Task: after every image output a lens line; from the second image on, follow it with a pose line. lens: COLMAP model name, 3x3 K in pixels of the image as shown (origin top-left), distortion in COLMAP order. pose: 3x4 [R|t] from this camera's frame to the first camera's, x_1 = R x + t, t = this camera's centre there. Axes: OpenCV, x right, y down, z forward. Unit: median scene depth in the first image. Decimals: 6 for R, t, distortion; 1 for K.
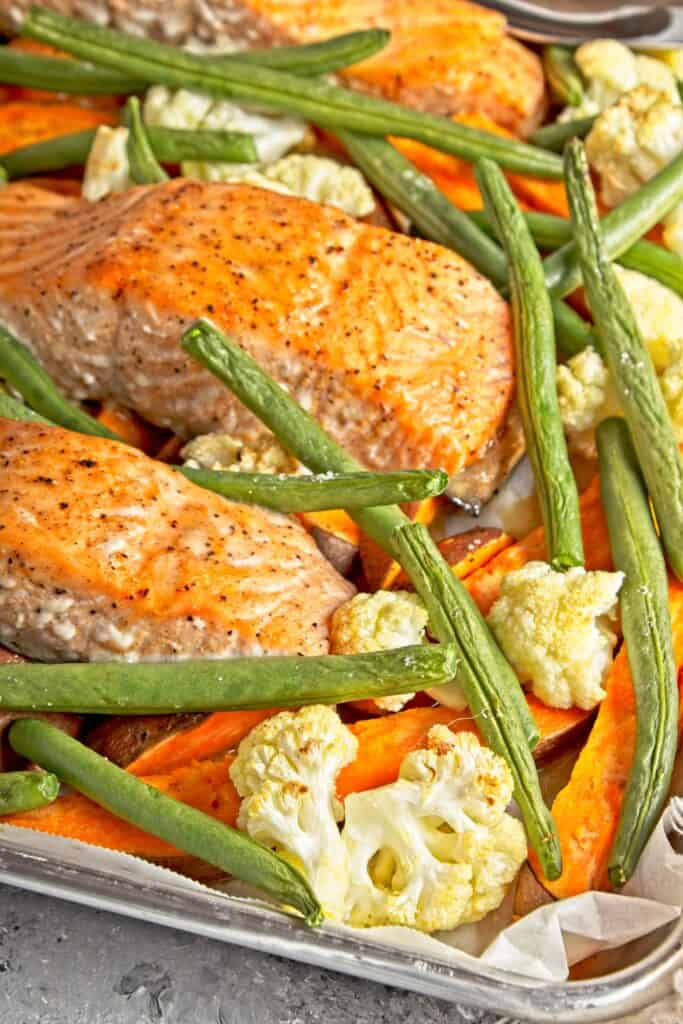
lens RADIAL K [[2375.4, 0, 341.5], [0, 2375.4, 512.0], [0, 0, 1]] dist [0.536763, -6.300903]
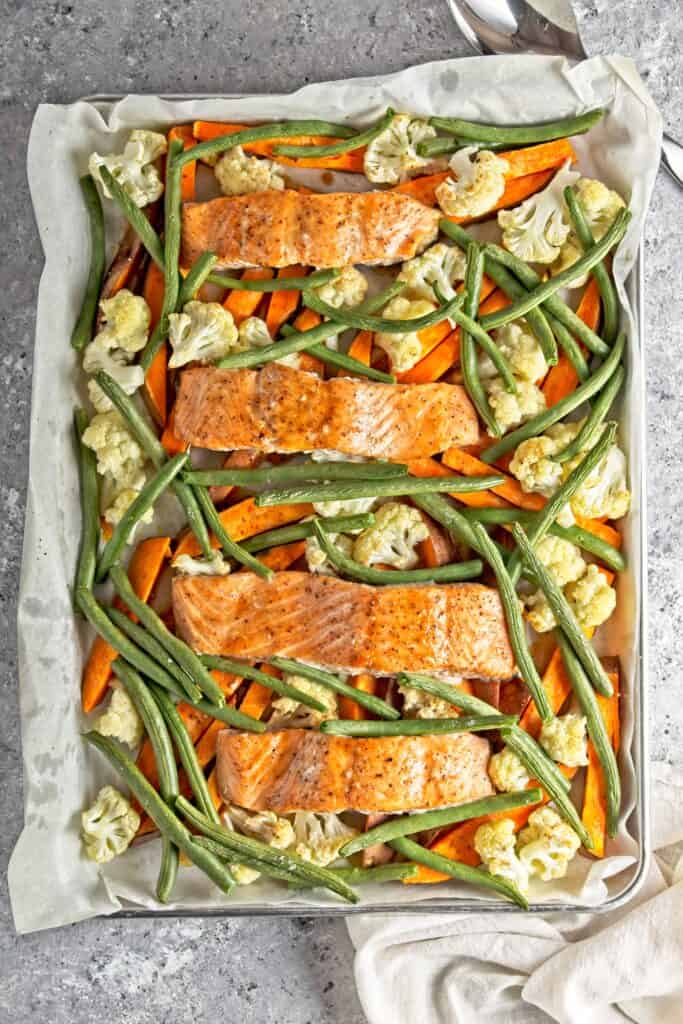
lens RADIAL K [[2375.4, 0, 341.5], [0, 2375.4, 512.0], [0, 0, 1]] dist [0.536763, -6.300903]
pose [[0.953175, -0.301661, 0.021404, -0.127857], [0.209187, 0.708782, 0.673698, -1.971692], [-0.218399, -0.637675, 0.738697, -0.757153]]
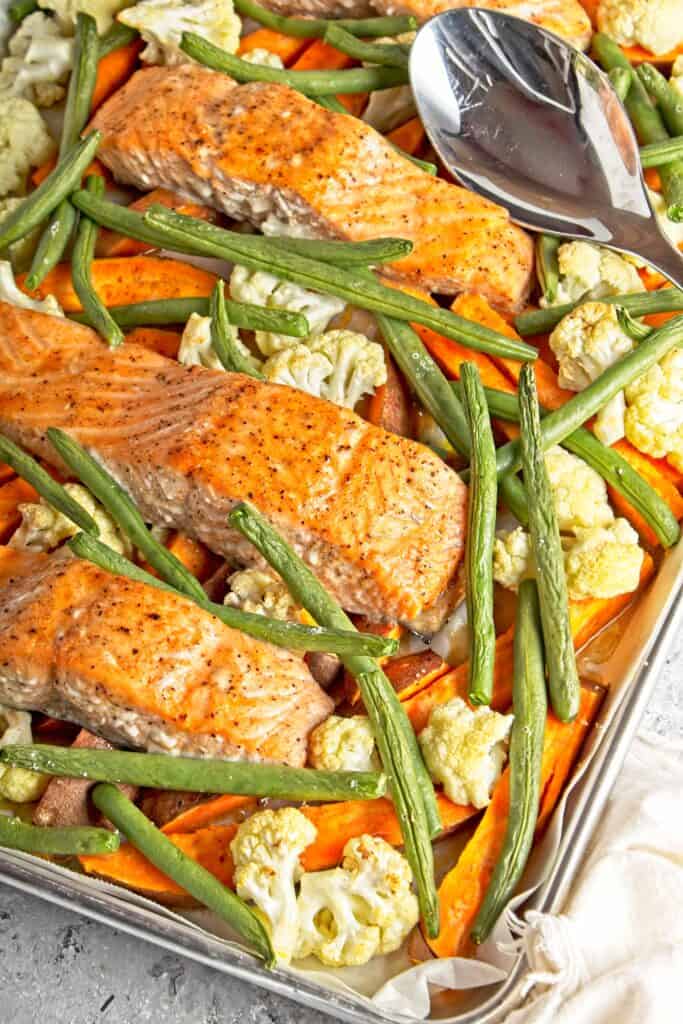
lens RADIAL K [[2375.4, 0, 341.5], [0, 2375.4, 512.0], [0, 0, 1]] dist [0.536763, -6.300903]
pose [[0.993939, 0.083563, -0.071431, 0.106243], [-0.068171, 0.978262, 0.195846, -0.372373], [0.086244, -0.189790, 0.978030, -0.410979]]
